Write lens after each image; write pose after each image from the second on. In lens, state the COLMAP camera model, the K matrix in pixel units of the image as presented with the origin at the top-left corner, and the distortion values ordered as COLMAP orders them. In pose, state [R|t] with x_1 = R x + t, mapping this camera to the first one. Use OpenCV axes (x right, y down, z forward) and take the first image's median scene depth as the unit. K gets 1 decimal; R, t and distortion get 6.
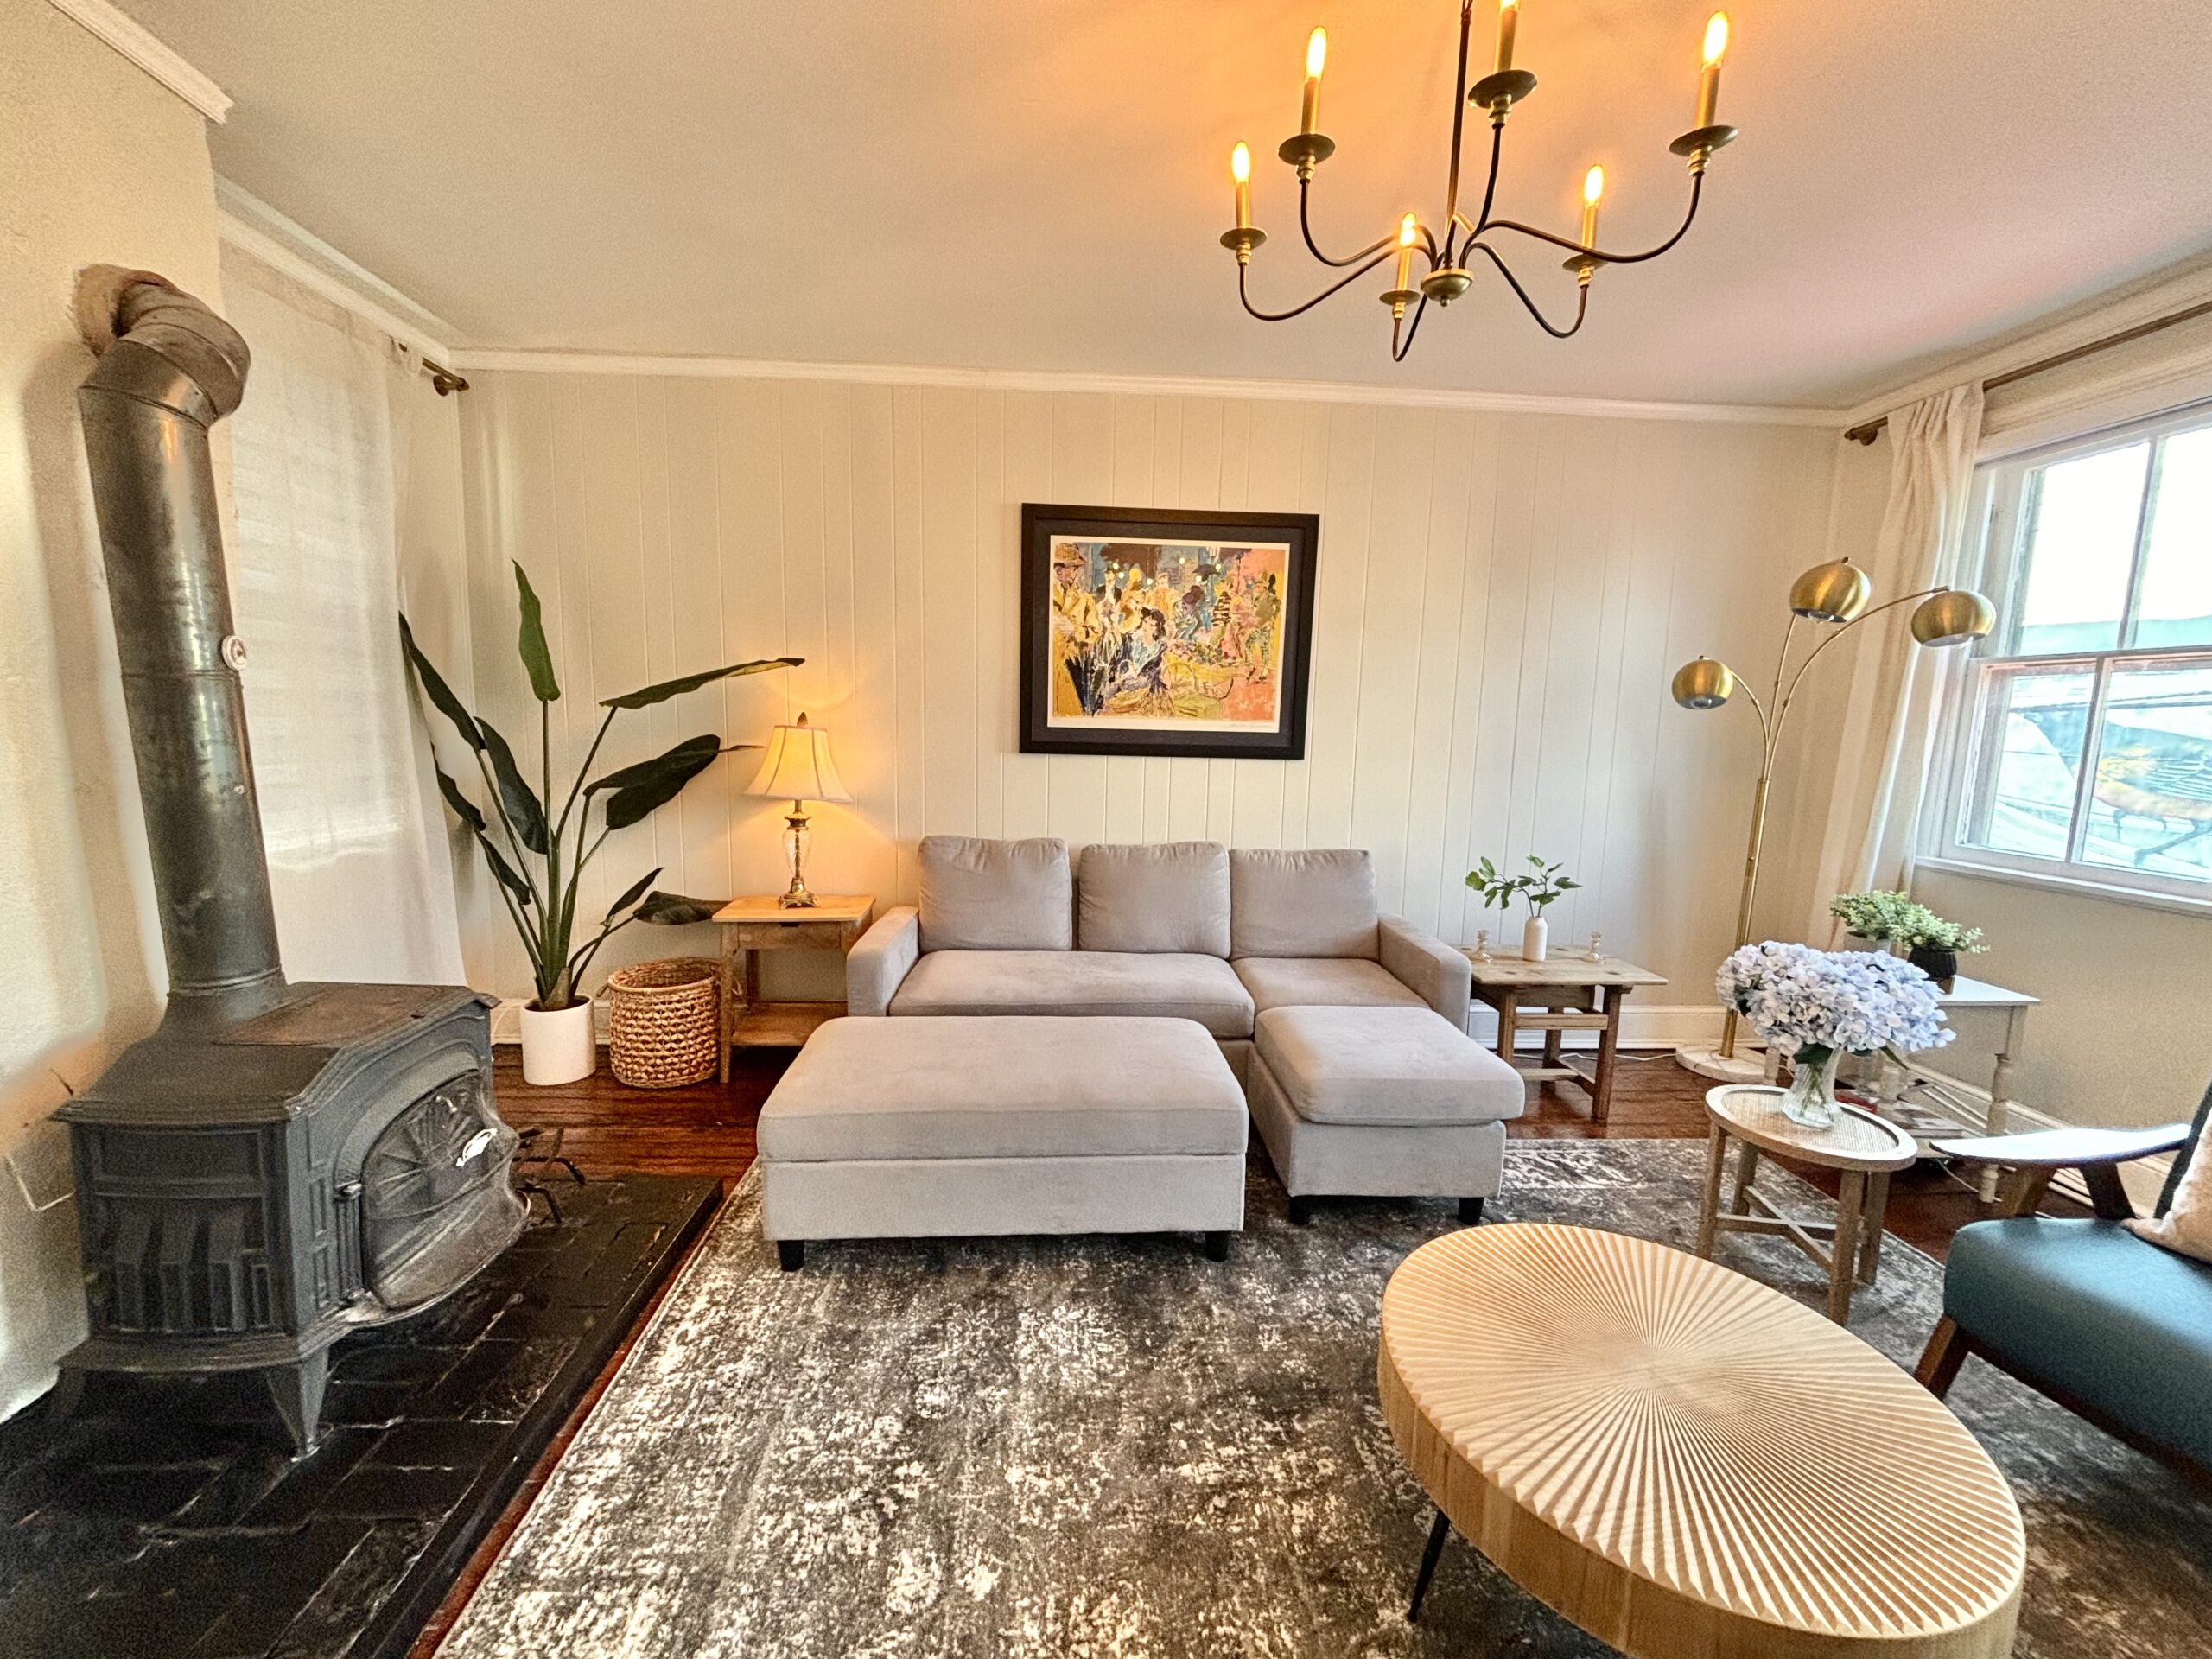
lens RADIAL K [[879.2, 0, 1098.9], [0, 879.2, 827.7], [0, 0, 1]] dist [0.001582, 0.000337]
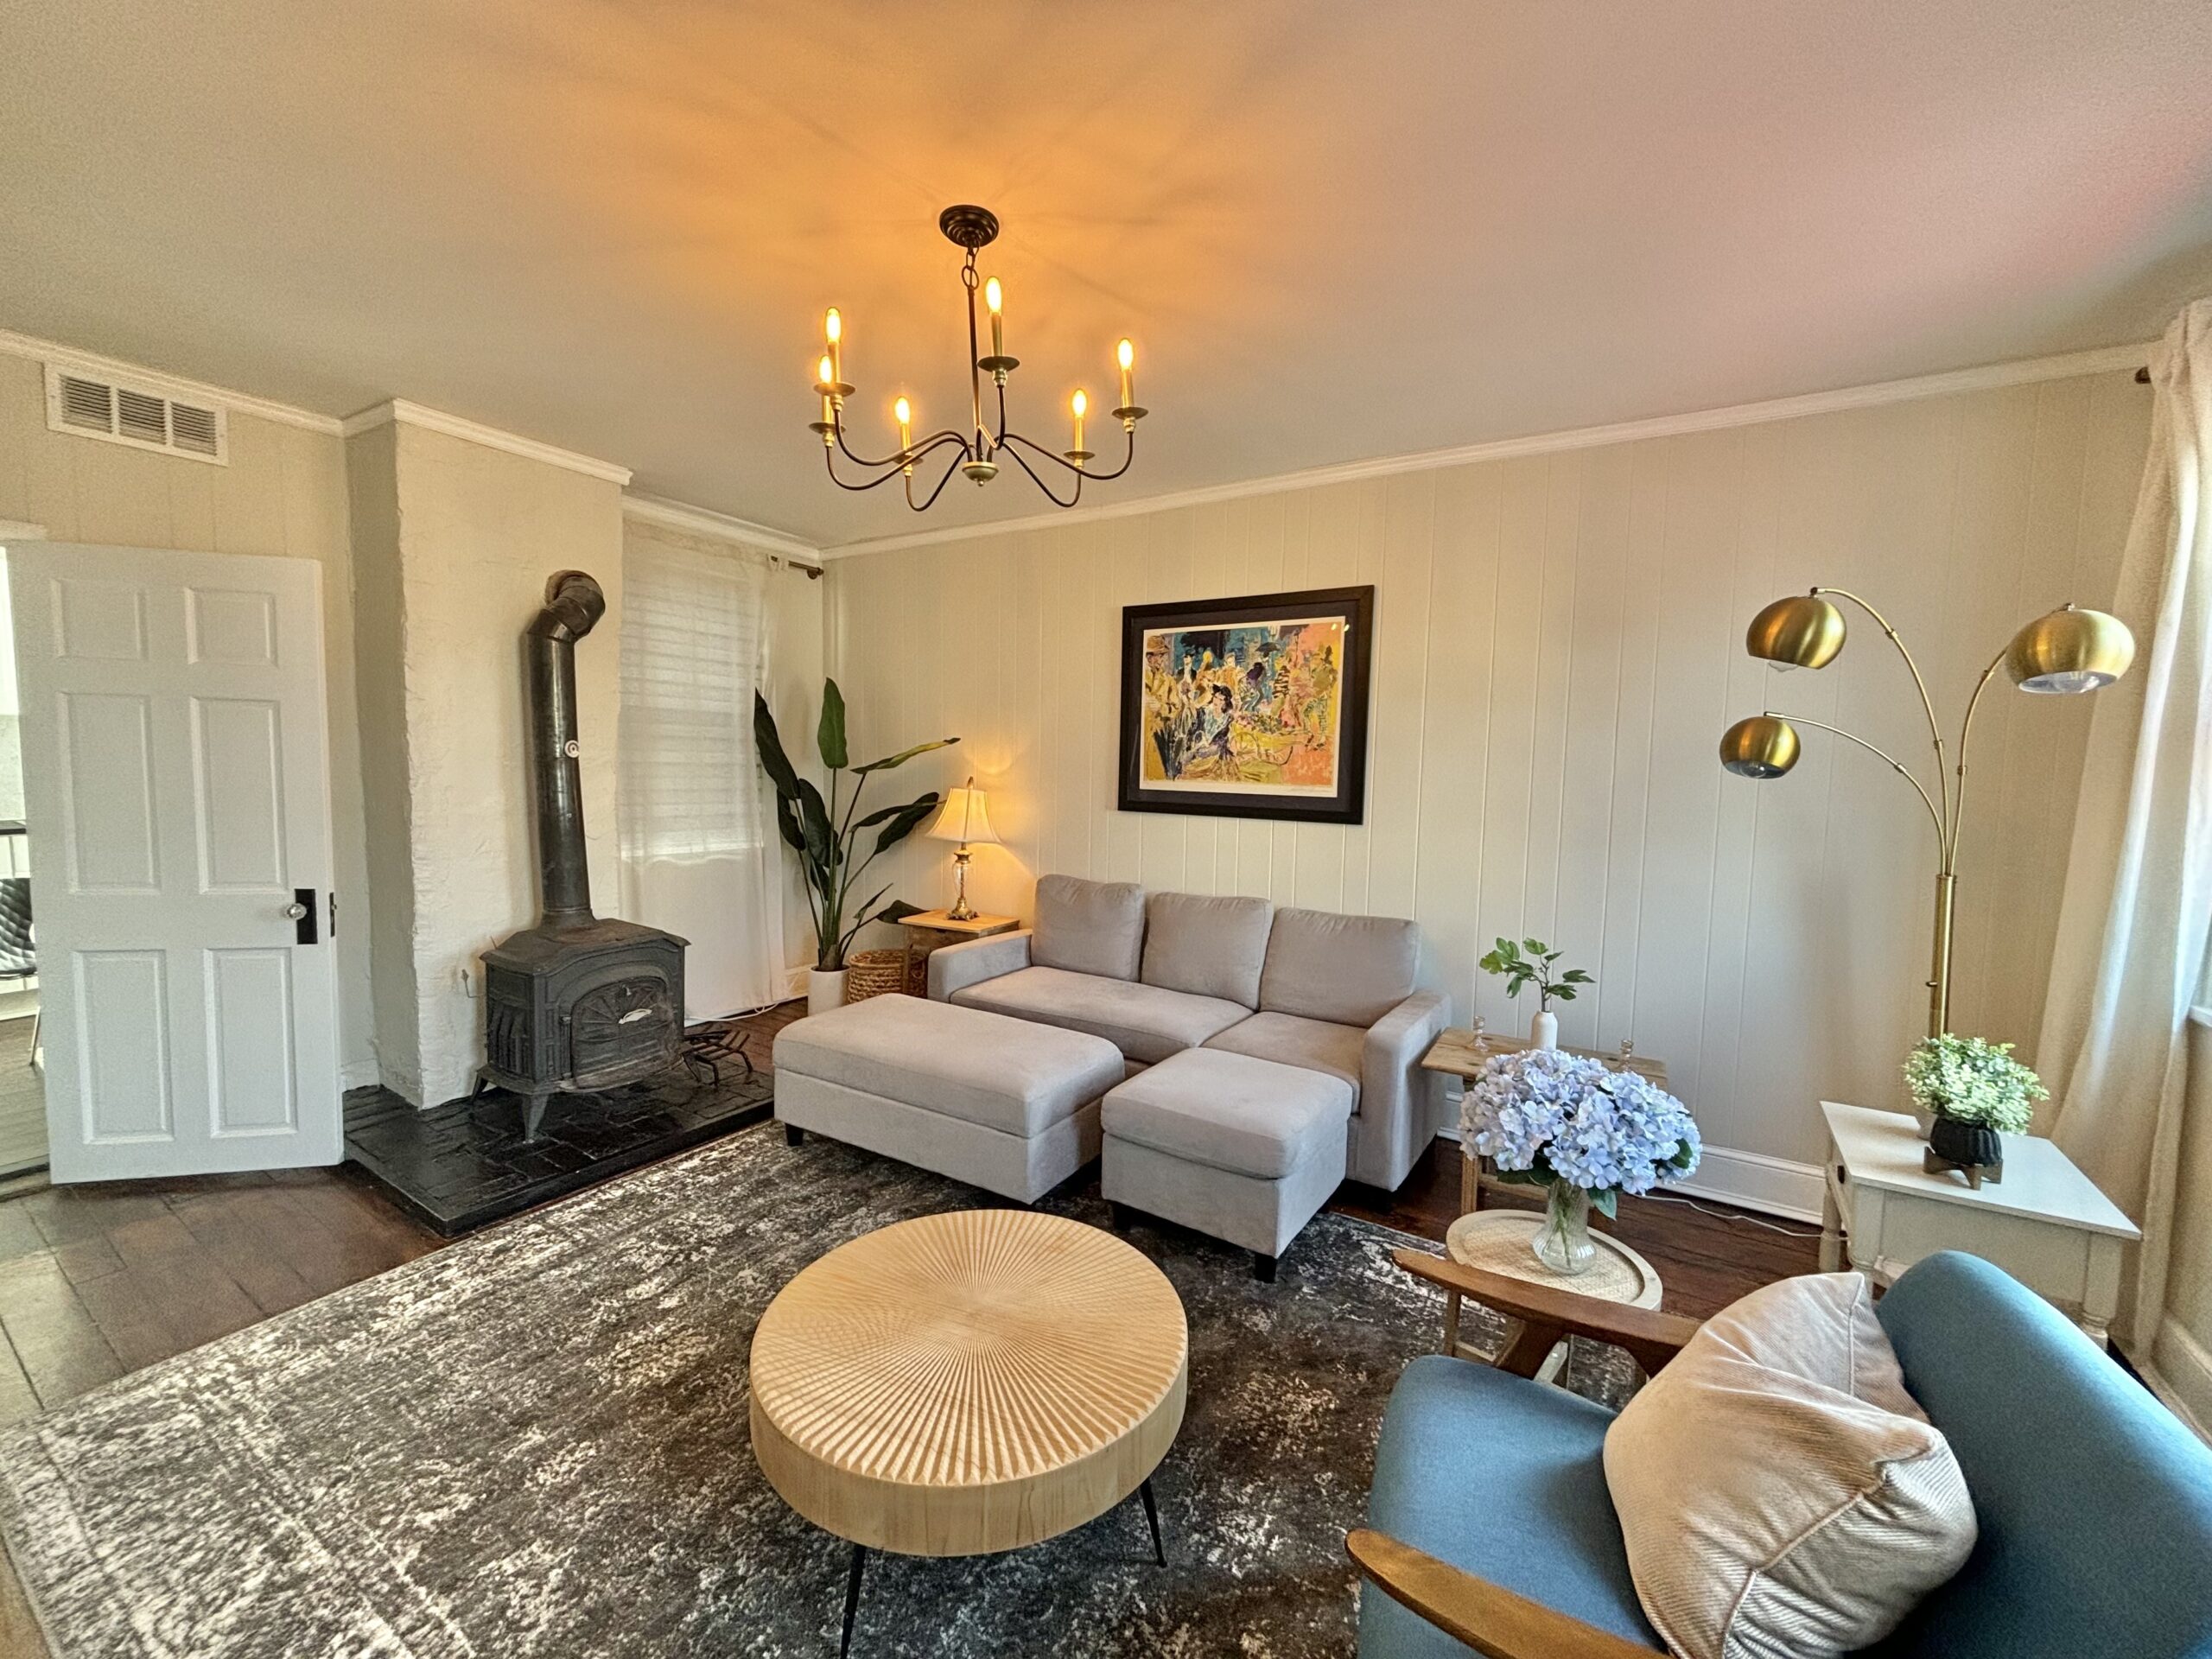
lens RADIAL K [[874.9, 0, 1093.7], [0, 874.9, 818.0], [0, 0, 1]] dist [0.001568, -0.000260]
pose [[0.820658, 0.030632, -0.570598, 0.603945], [-0.074402, 0.995790, -0.053550, -0.009702], [0.566555, 0.086400, 0.819482, 0.010050]]
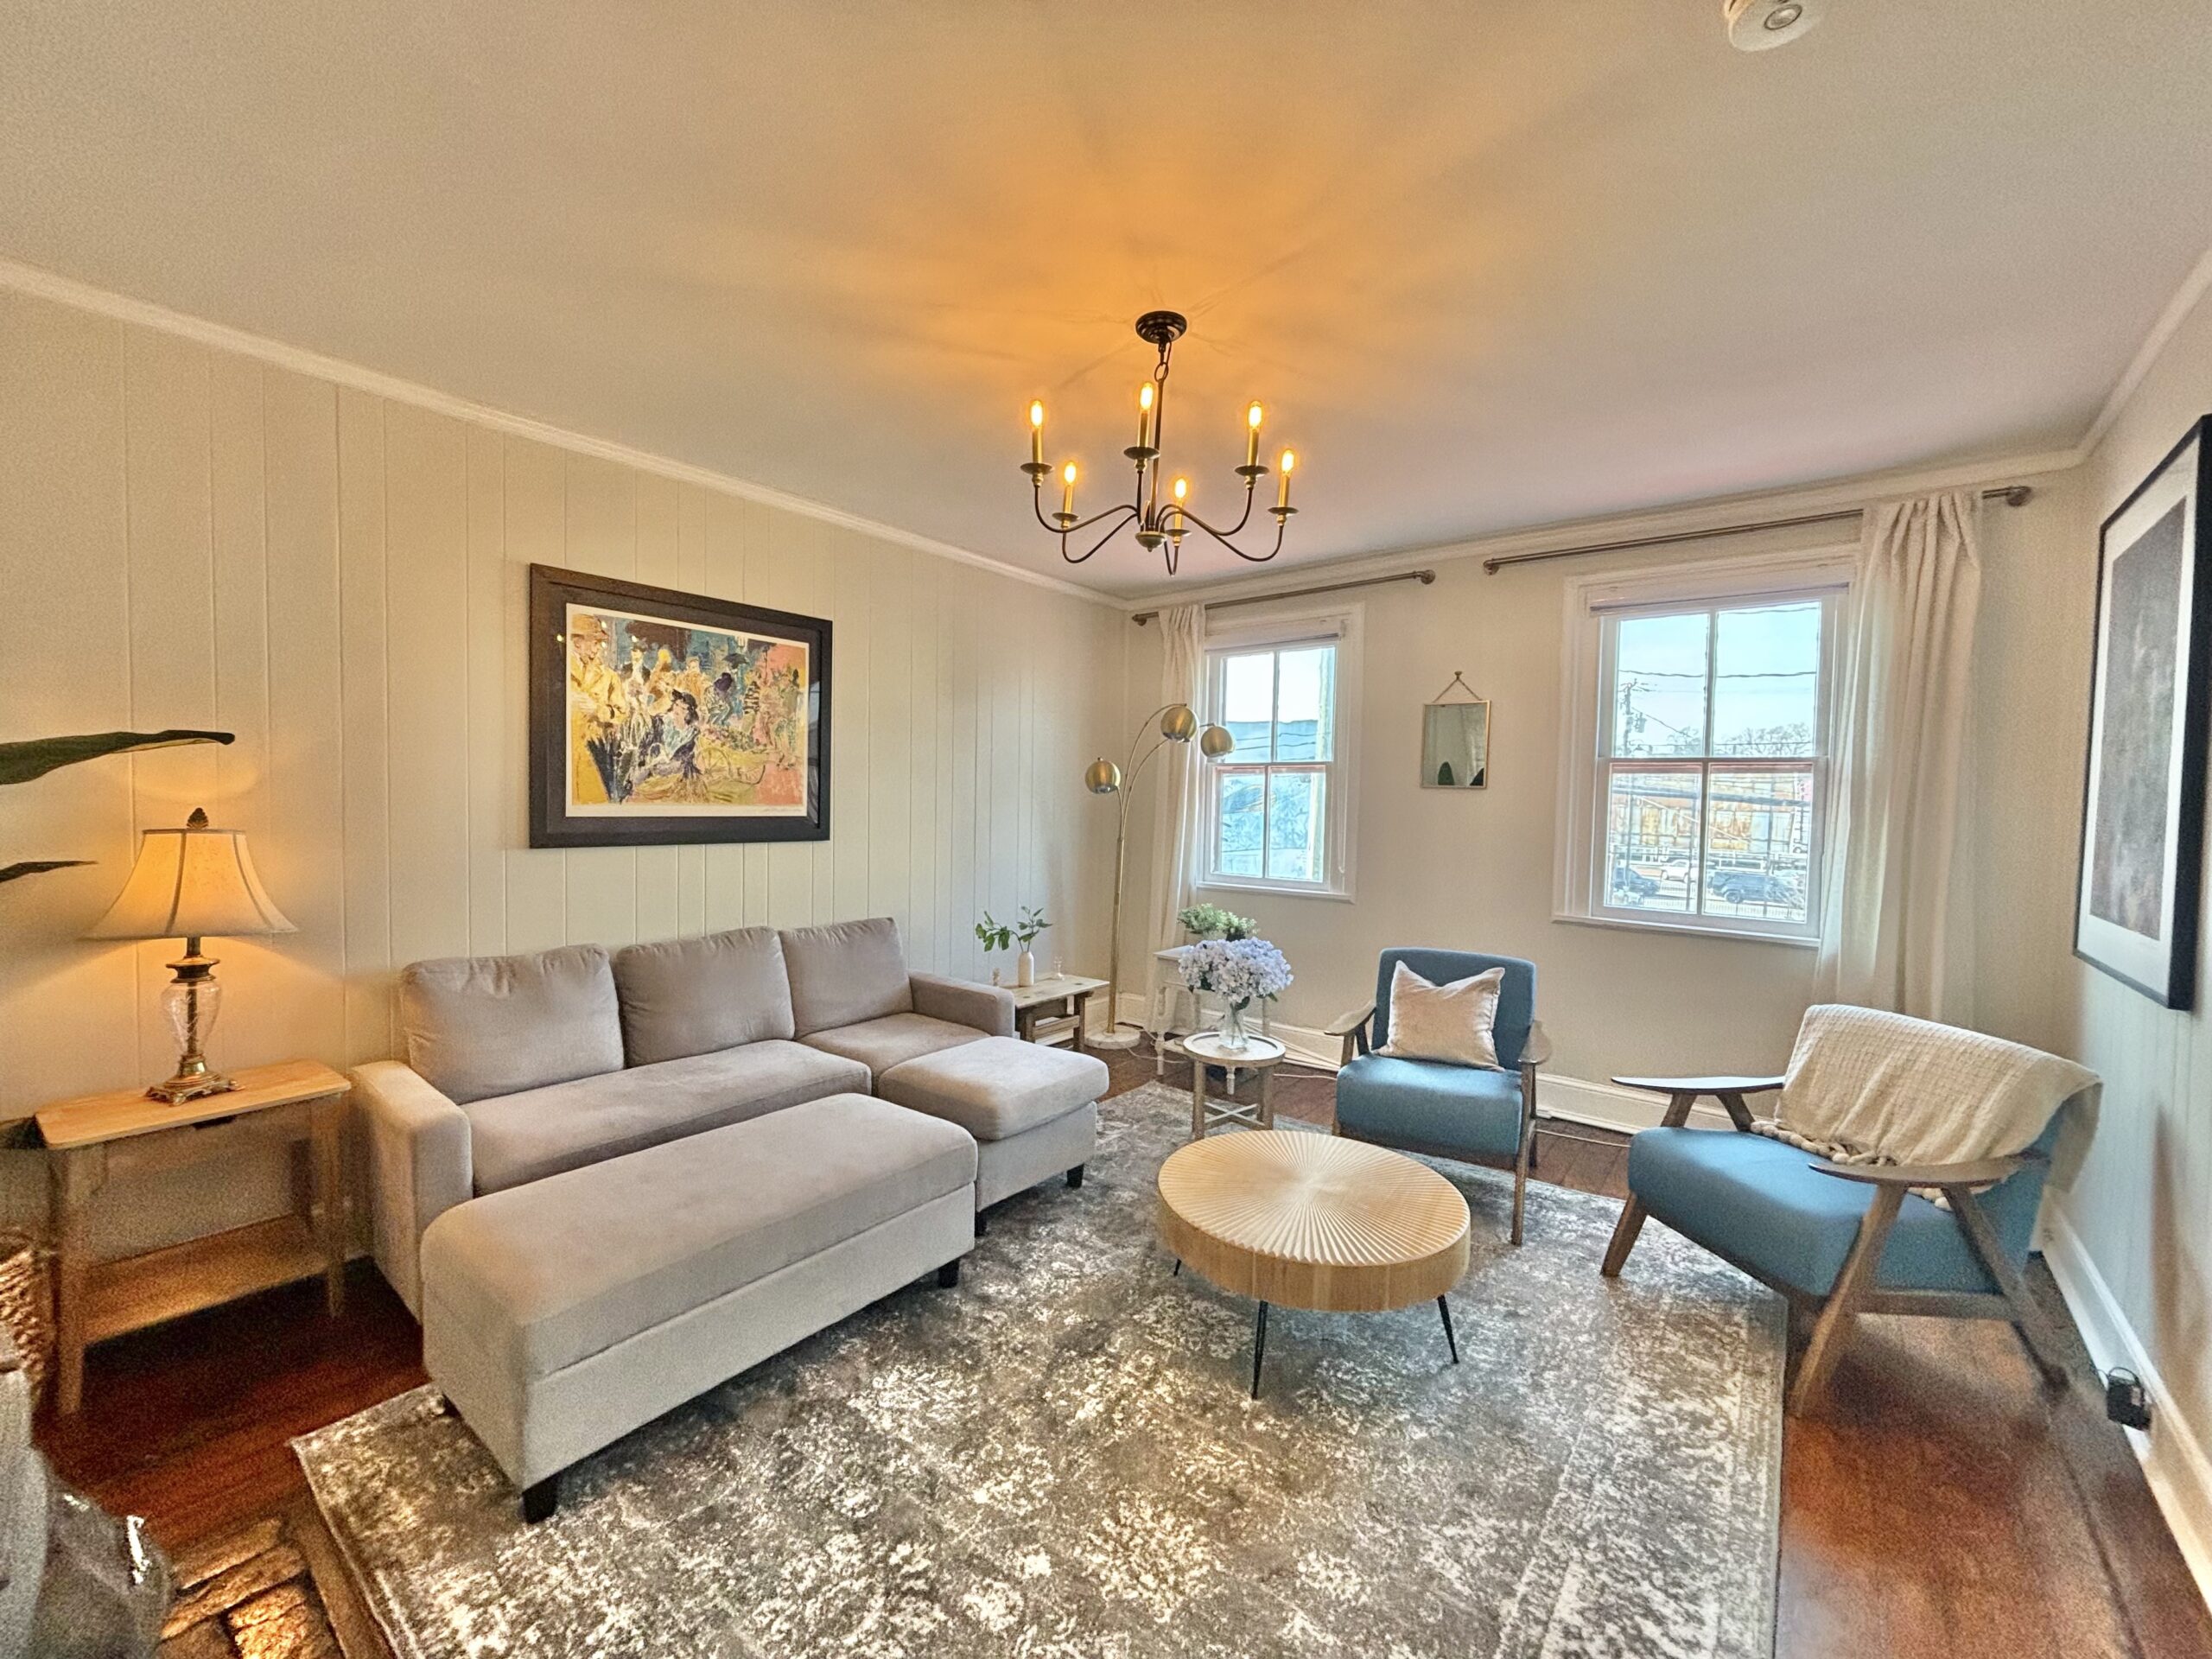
lens RADIAL K [[879.2, 0, 1098.9], [0, 879.2, 827.7], [0, 0, 1]] dist [0.001582, 0.000337]
pose [[0.673218, -0.036606, 0.738538, -0.374157], [0.090138, 0.995388, -0.032828, -0.029453], [-0.733930, 0.088671, 0.673413, 0.028212]]
